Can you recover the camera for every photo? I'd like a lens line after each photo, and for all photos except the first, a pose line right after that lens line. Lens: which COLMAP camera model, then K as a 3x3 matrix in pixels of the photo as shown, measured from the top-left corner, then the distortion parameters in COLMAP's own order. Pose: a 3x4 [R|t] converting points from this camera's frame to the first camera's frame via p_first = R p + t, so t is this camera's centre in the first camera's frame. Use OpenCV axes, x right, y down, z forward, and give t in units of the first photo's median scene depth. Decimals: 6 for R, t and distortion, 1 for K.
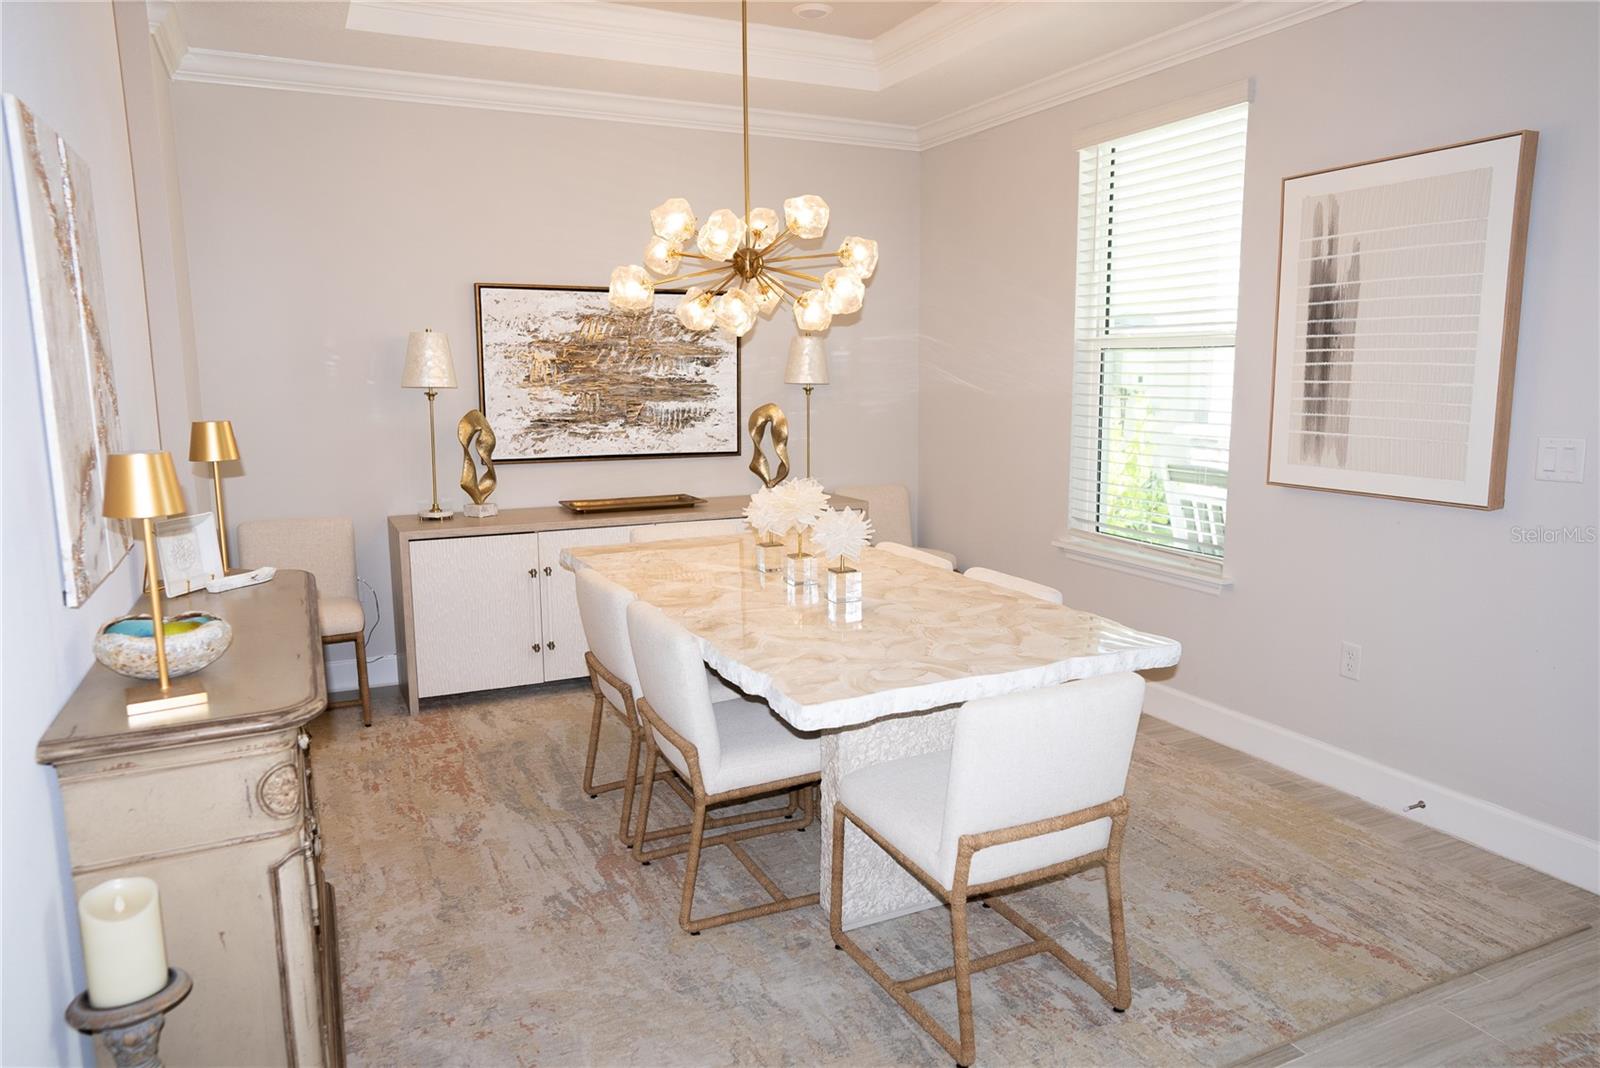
lens RADIAL K [[1059.2, 0, 802.1], [0, 1059.2, 534.7], [0, 0, 1]] dist [-0.042829, 0.046687]
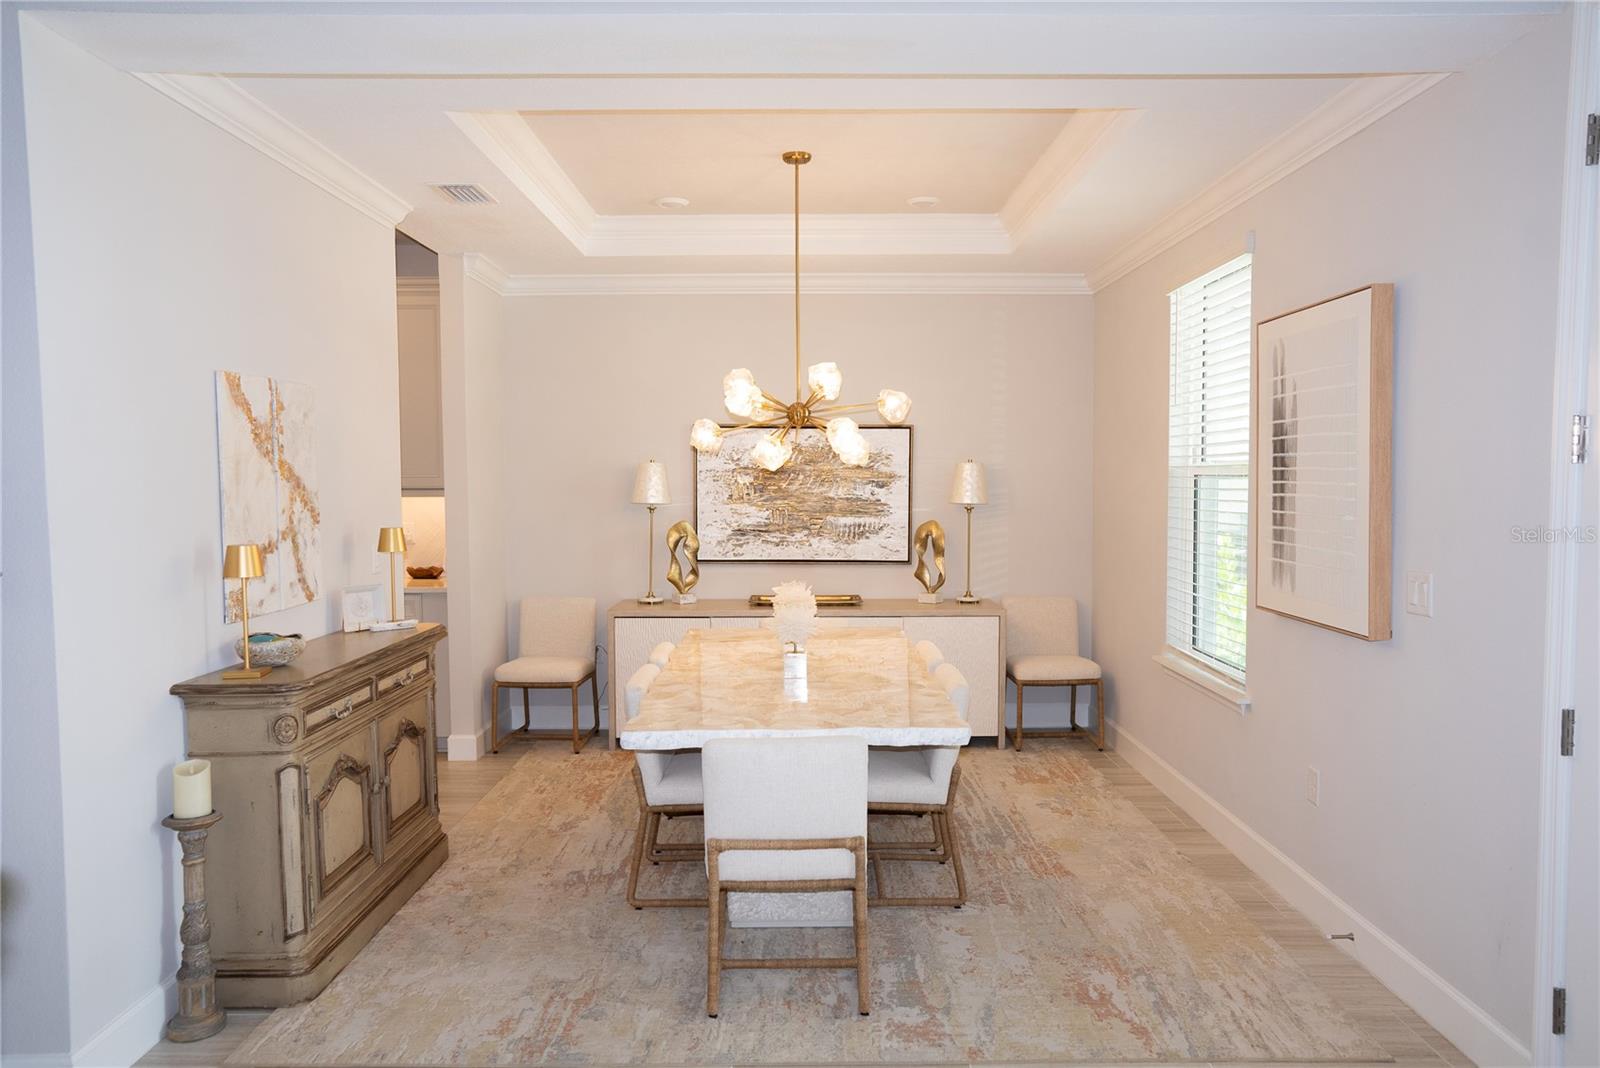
lens RADIAL K [[1059.2, 0, 804.3], [0, 1059.2, 536.8], [0, 0, 1]] dist [-0.042829, 0.046687]
pose [[0.903164, 0.025910, -0.428514, 0.378771], [-0.067889, 0.994237, -0.082970, -0.000944], [0.423895, 0.104027, 0.899718, -0.106457]]
